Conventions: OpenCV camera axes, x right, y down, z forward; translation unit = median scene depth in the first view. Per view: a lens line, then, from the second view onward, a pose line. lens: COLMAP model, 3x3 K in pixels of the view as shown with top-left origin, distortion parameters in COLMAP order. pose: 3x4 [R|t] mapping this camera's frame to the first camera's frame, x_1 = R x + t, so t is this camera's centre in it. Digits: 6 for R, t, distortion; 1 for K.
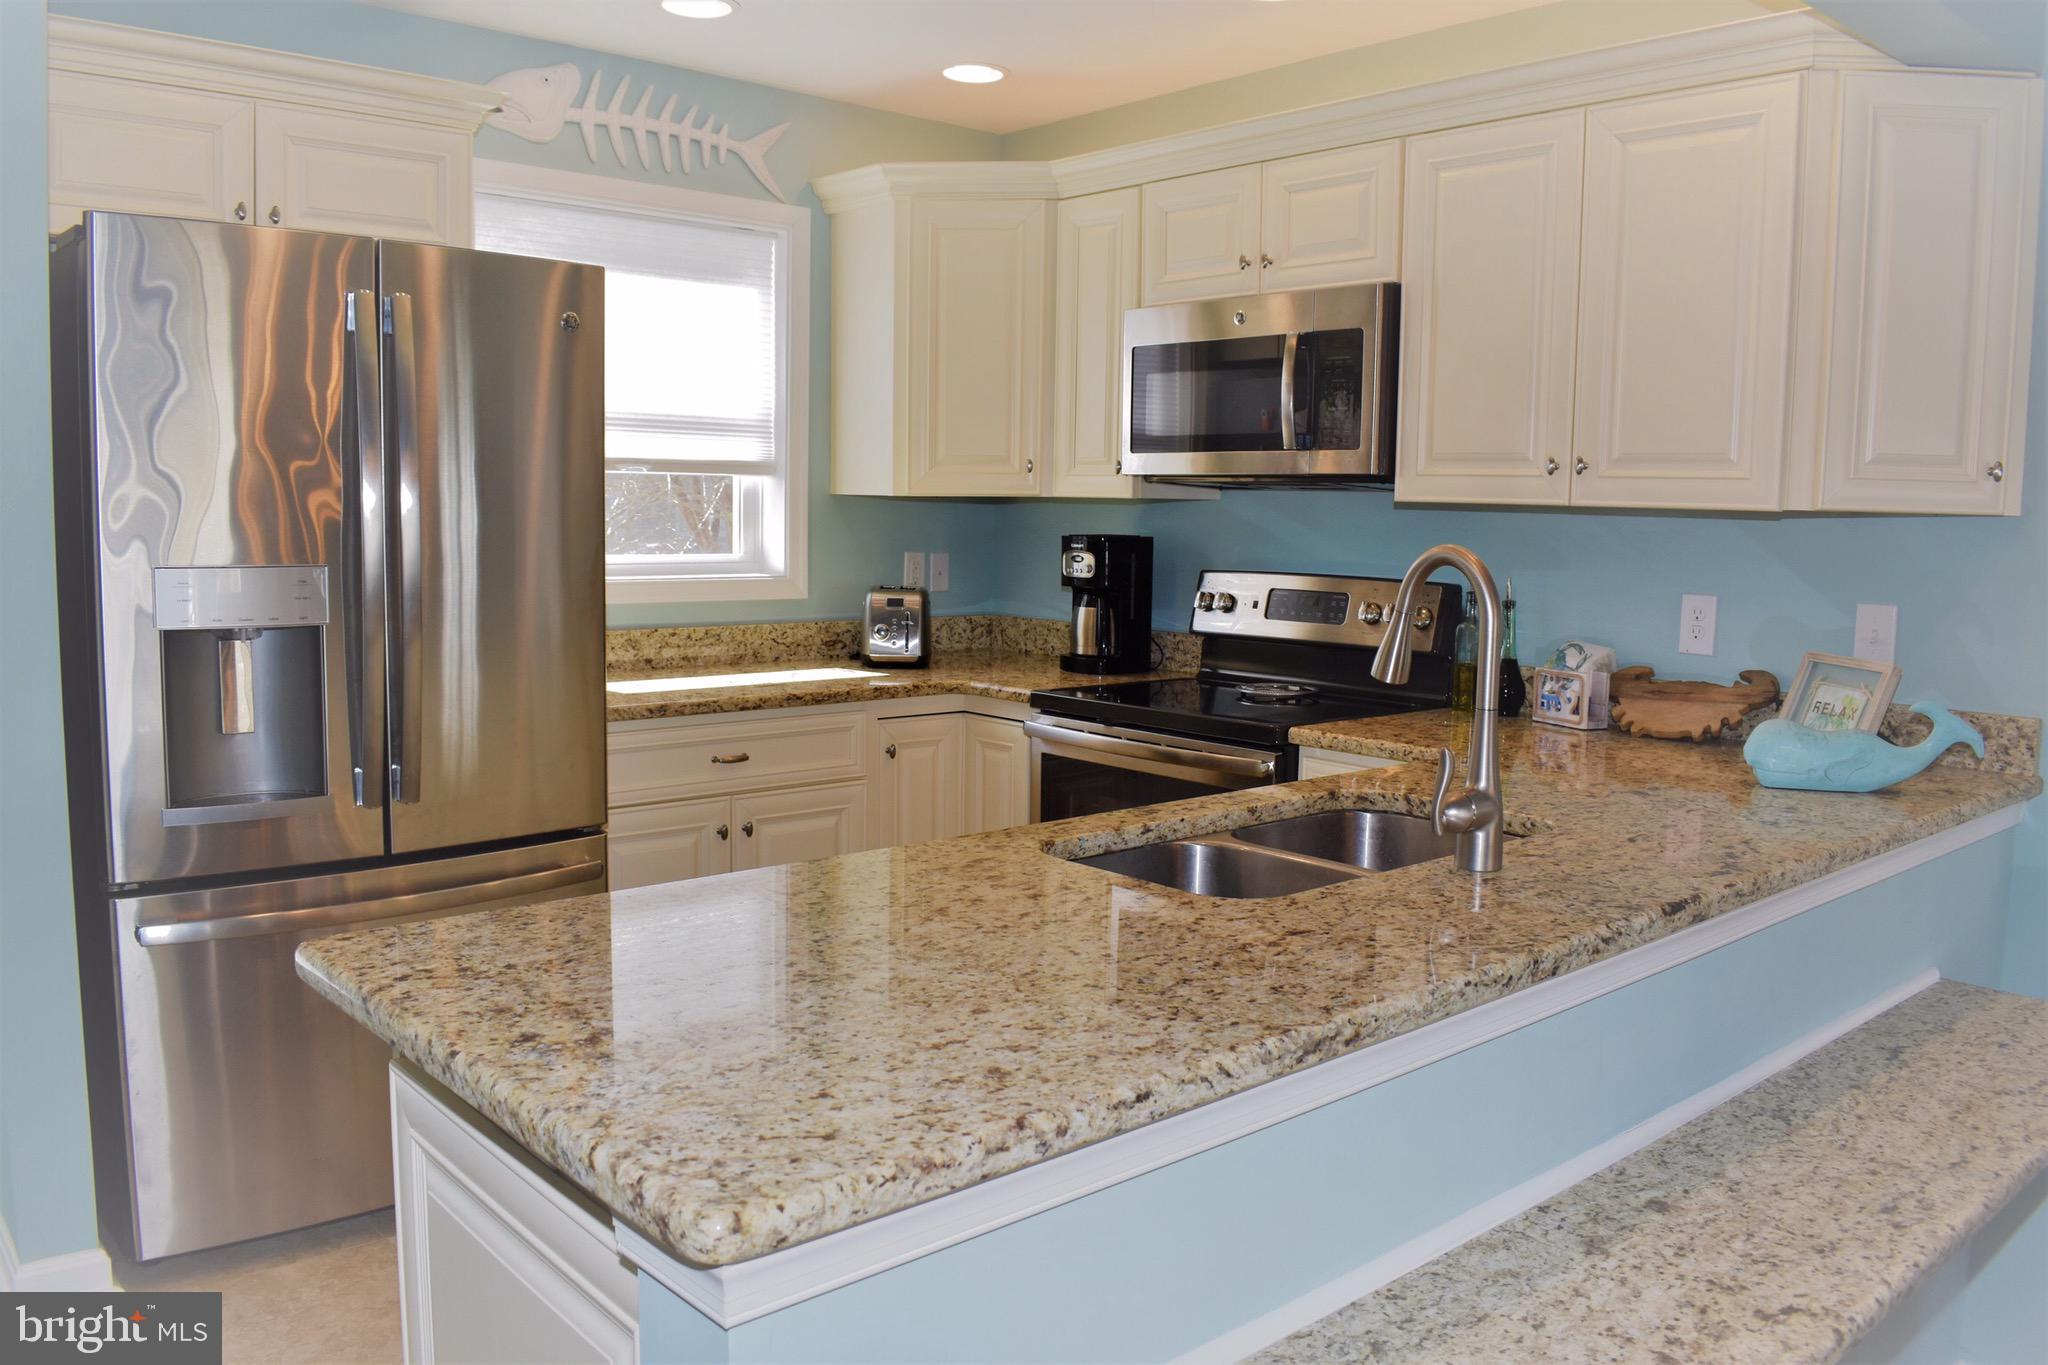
lens RADIAL K [[1601.2, 0, 1024.0], [0, 1601.2, 682.5], [0, 0, 1]] dist [-0.074140, 0.002612]
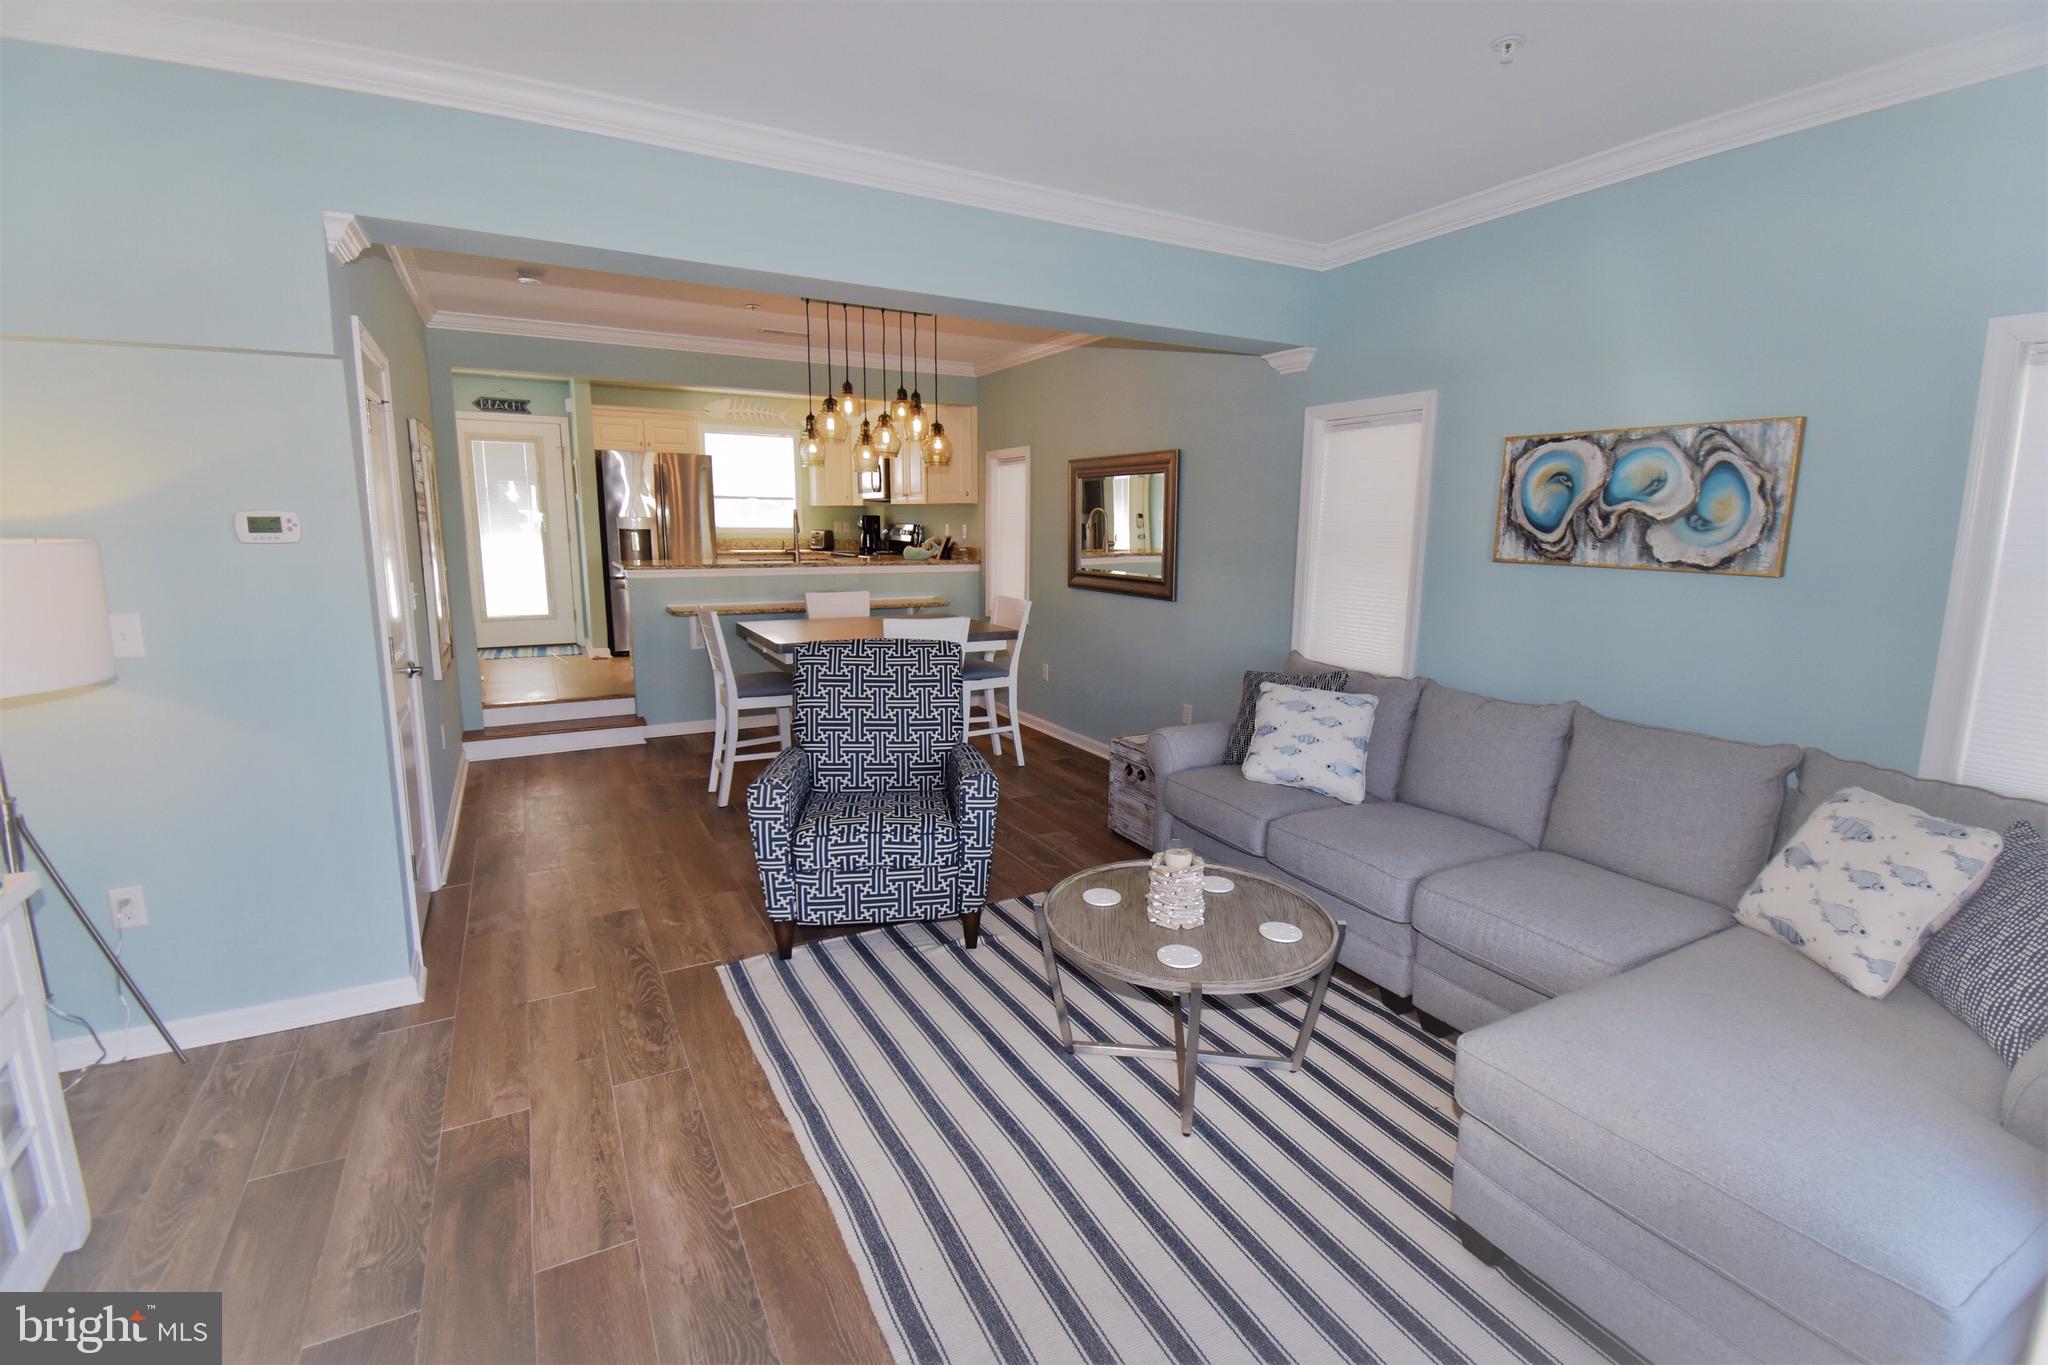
lens RADIAL K [[920.5, 0, 1032.1], [0, 920.5, 674.2], [0, 0, 1]] dist [-0.001520, -0.000246]
pose [[0.975053, 0.027757, -0.220230, 0.974372], [-0.016891, 0.998552, 0.051071, 0.176832], [0.221329, -0.046077, 0.974110, -1.122992]]
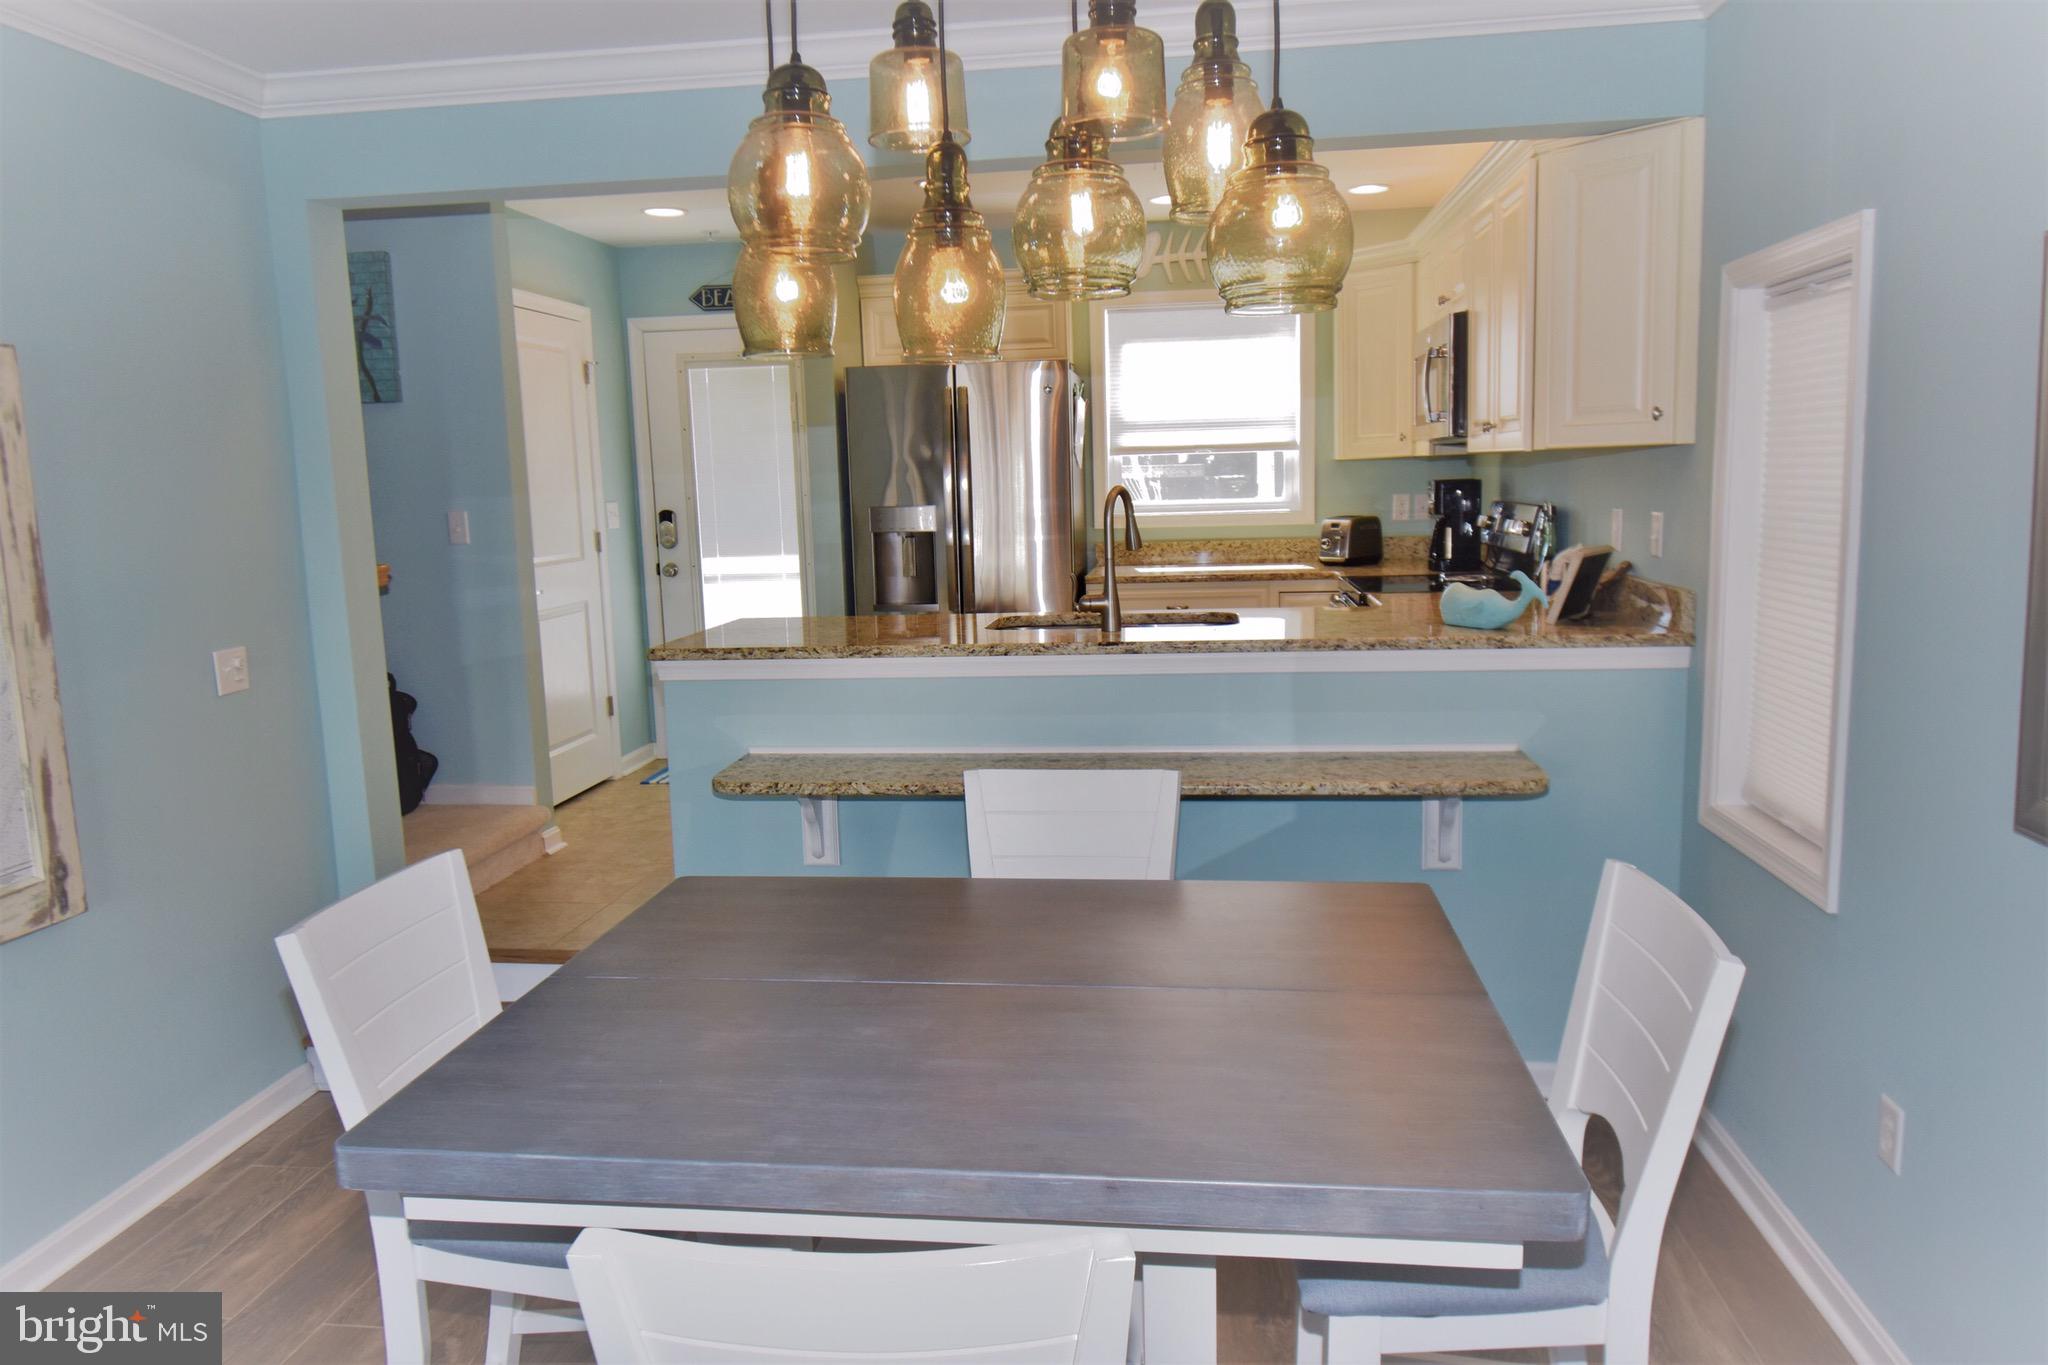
lens RADIAL K [[1368.3, 0, 1024.0], [0, 1368.3, 682.5], [0, 0, 1]] dist [-0.000117, 0.000057]
pose [[0.653812, 0.076033, -0.752828, 0.816605], [-0.043065, 0.997065, 0.063300, 0.037120], [0.755431, -0.008966, 0.655167, -0.163426]]
